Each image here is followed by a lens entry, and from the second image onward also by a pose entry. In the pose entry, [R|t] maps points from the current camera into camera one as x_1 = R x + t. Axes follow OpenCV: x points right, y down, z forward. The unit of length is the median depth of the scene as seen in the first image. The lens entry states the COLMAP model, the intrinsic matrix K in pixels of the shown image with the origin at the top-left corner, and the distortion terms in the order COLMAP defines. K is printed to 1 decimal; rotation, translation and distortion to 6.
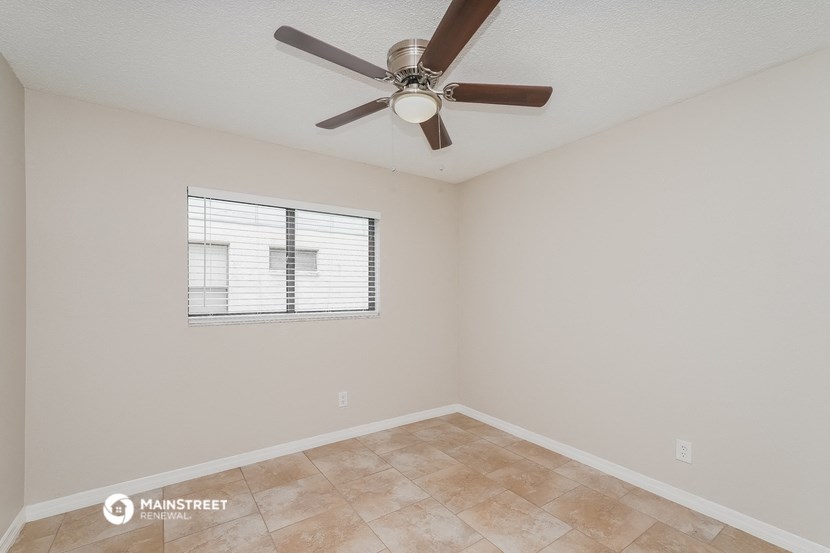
lens RADIAL K [[366.6, 0, 415.0], [0, 366.6, 291.5], [0, 0, 1]] dist [-0.000626, 0.000014]
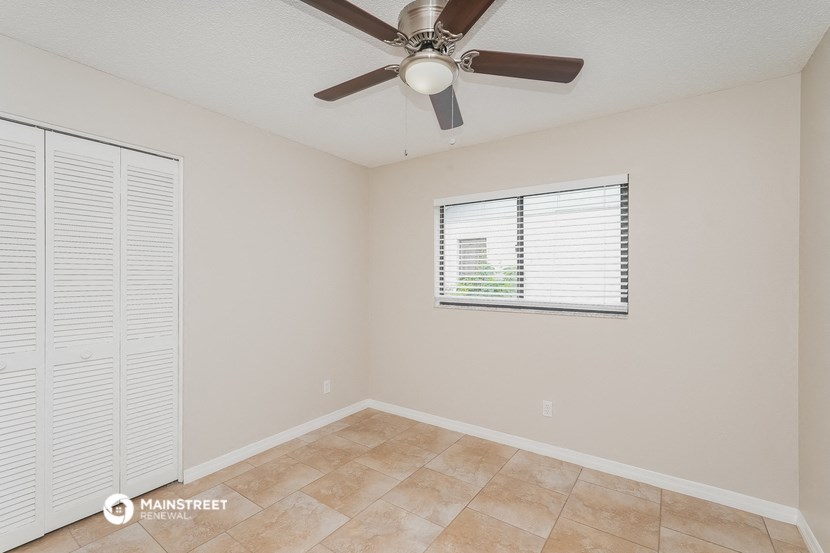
lens RADIAL K [[368.7, 0, 415.0], [0, 368.7, 276.5], [0, 0, 1]] dist [0.000983, 0.000348]
pose [[0.357837, 0.000148, -0.933784, 0.476091], [-0.008026, 0.999964, -0.002917, -0.009819], [0.933750, 0.008539, 0.357825, 0.393818]]
